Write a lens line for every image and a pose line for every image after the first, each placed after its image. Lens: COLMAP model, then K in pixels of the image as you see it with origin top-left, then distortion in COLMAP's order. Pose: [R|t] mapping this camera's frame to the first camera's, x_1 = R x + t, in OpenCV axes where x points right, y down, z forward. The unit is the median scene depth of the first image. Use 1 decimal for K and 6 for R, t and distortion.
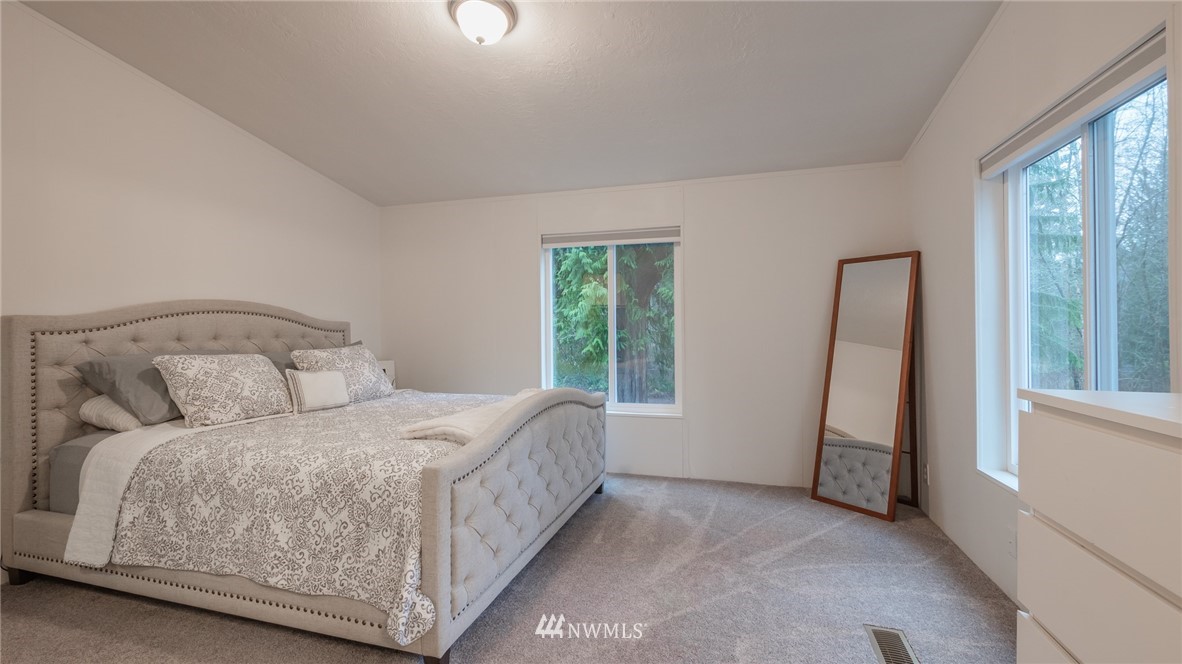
lens RADIAL K [[499.7, 0, 588.3], [0, 499.7, 330.4], [0, 0, 1]] dist [-0.000887, -0.000168]
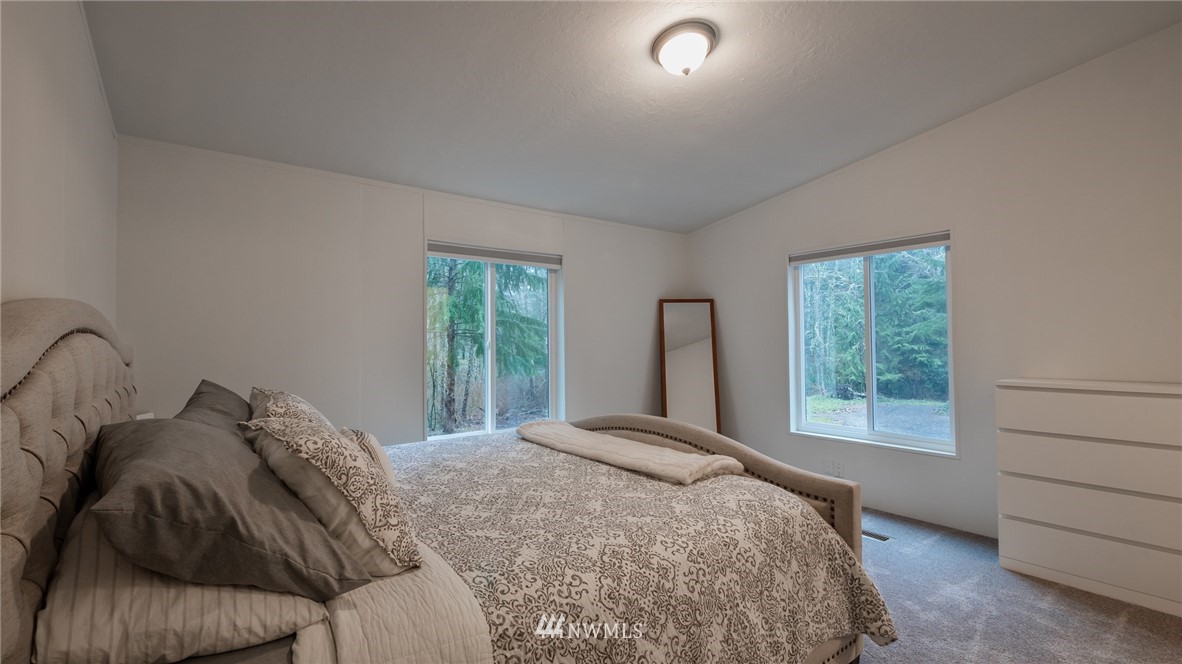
lens RADIAL K [[499.7, 0, 587.0], [0, 499.7, 333.2], [0, 0, 1]] dist [-0.000887, -0.000168]
pose [[0.603456, 0.014051, 0.797272, -1.363961], [0.006623, 0.999722, -0.022632, -0.039645], [-0.797369, 0.018938, 0.603195, 0.687397]]
